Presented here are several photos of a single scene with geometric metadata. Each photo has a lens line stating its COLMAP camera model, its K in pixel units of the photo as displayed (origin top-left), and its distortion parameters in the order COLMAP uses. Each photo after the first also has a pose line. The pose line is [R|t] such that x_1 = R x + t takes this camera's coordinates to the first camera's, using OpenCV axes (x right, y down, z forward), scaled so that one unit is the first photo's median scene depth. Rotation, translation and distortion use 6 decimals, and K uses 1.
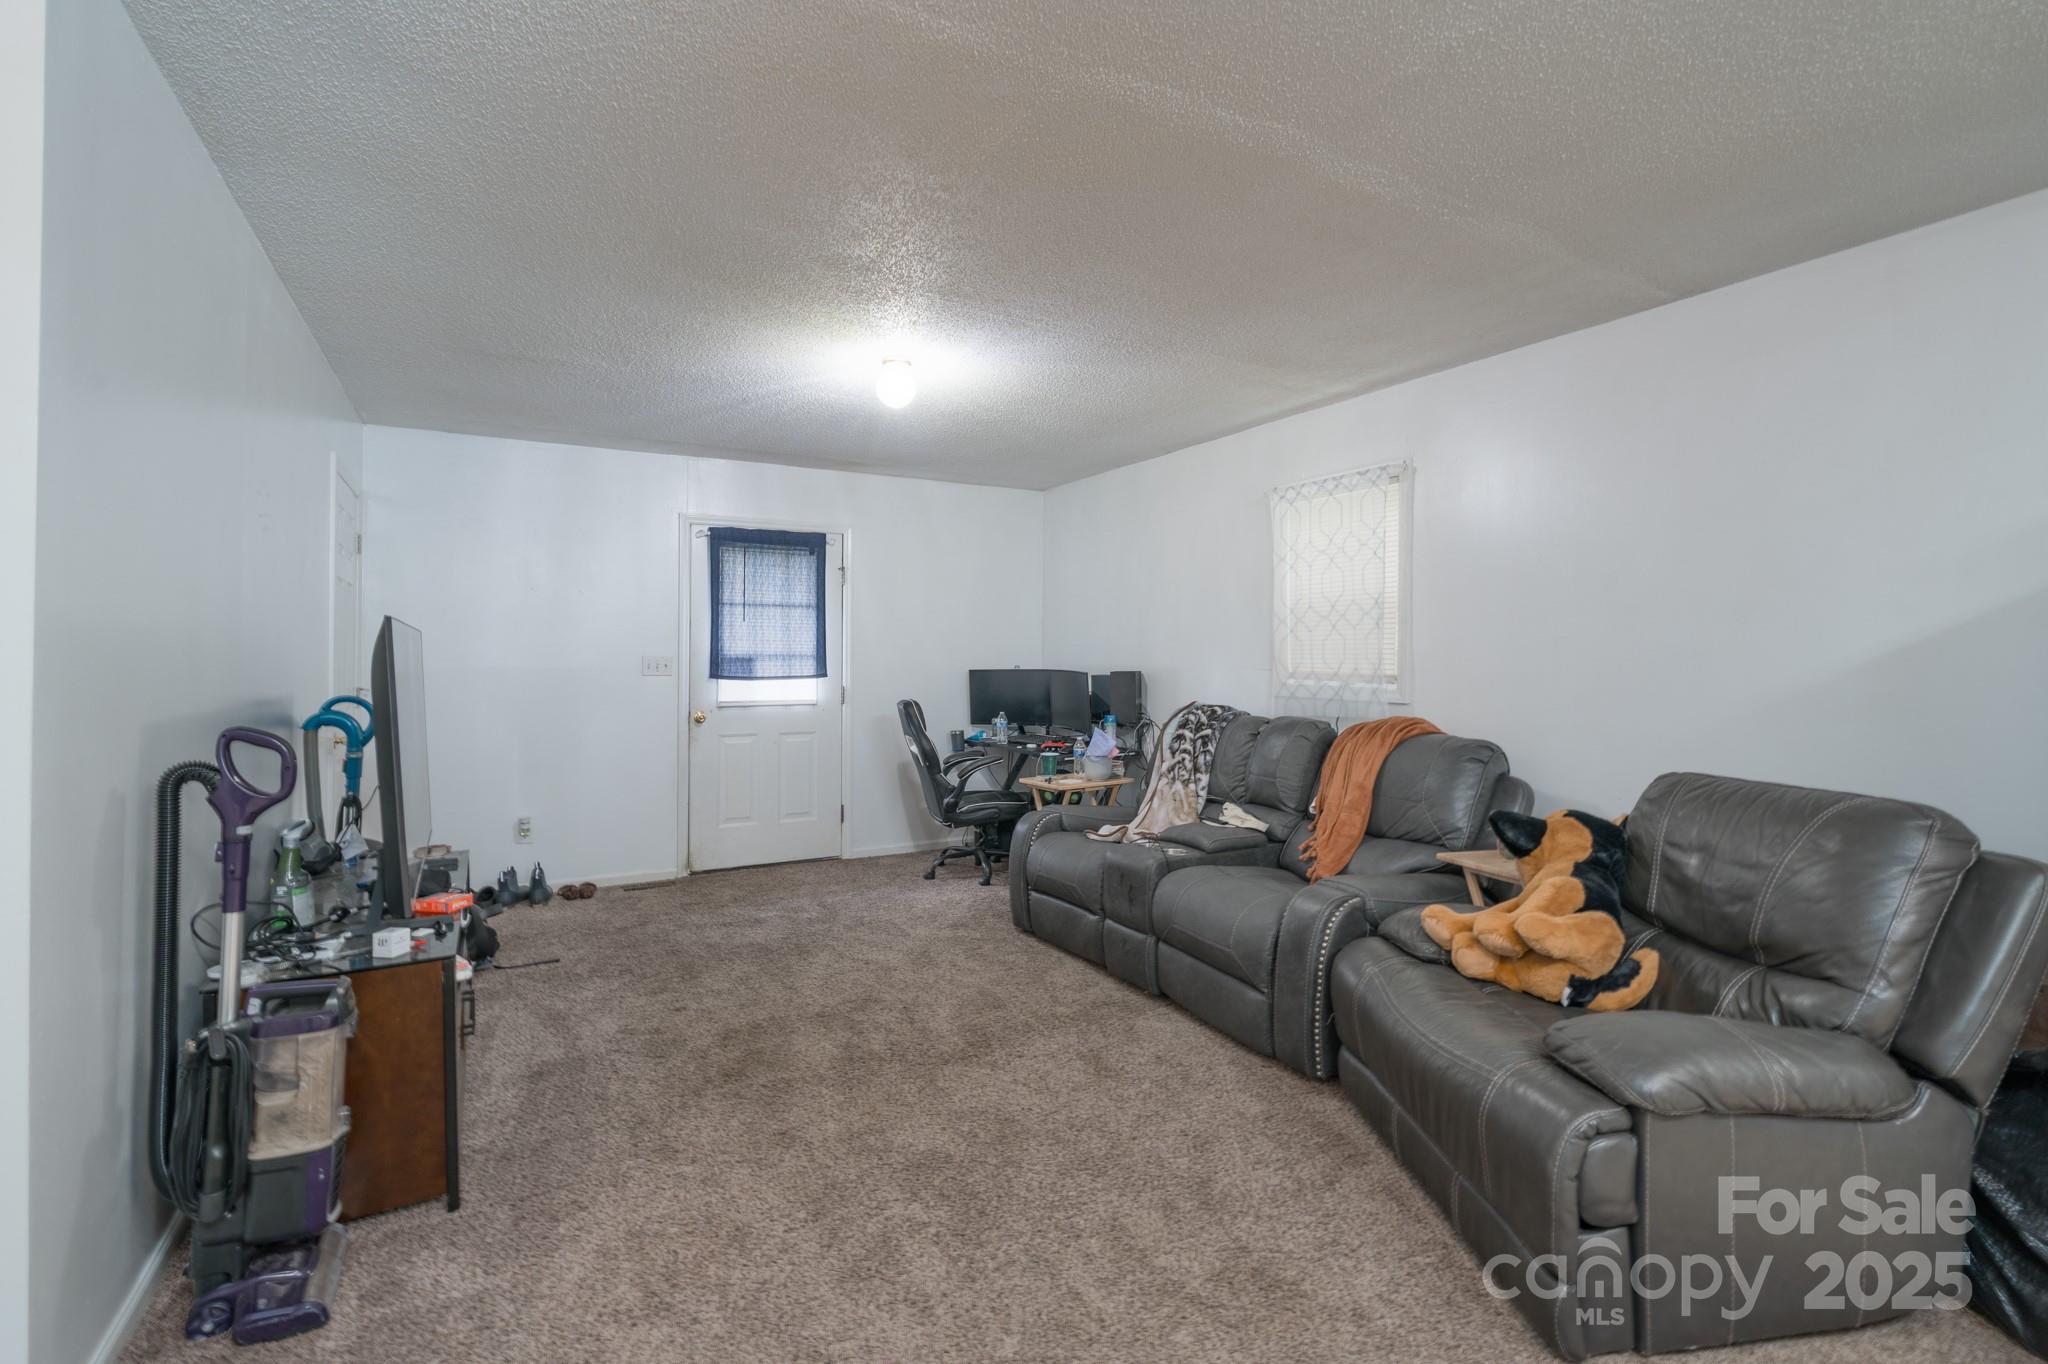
lens RADIAL K [[922.6, 0, 1015.7], [0, 922.6, 664.9], [0, 0, 1]] dist [-0.009157, 0.001043]
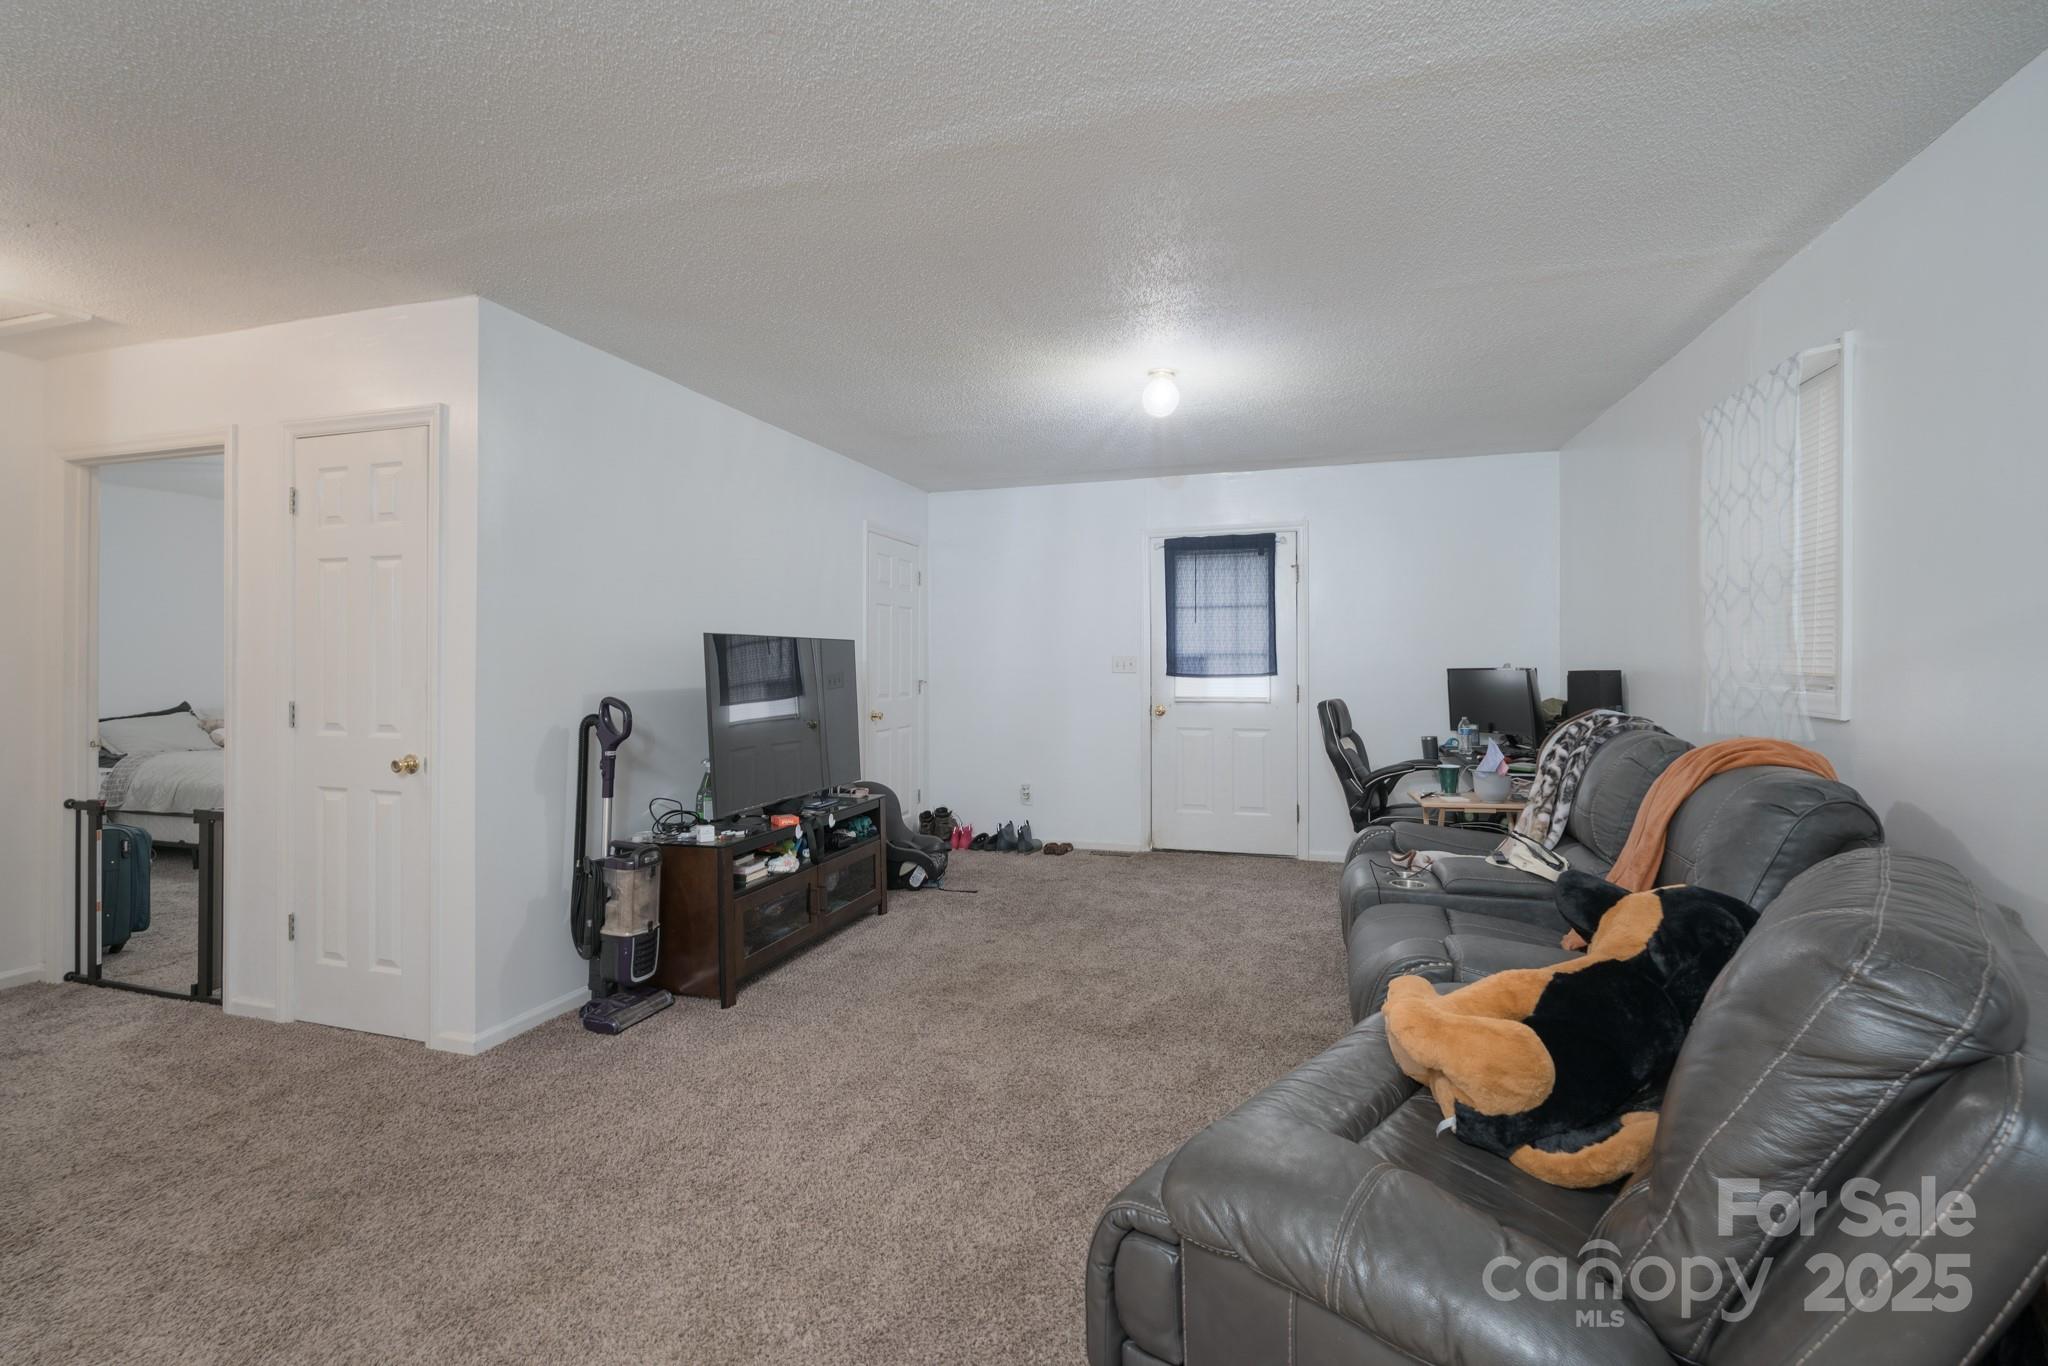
lens RADIAL K [[922.6, 0, 1023.7], [0, 922.6, 671.2], [0, 0, 1]] dist [-0.009157, 0.001043]
pose [[0.690688, 0.003672, -0.723144, 0.393931], [0.001234, 0.999980, 0.006256, 0.002469], [0.723152, -0.005213, 0.690669, 0.126027]]
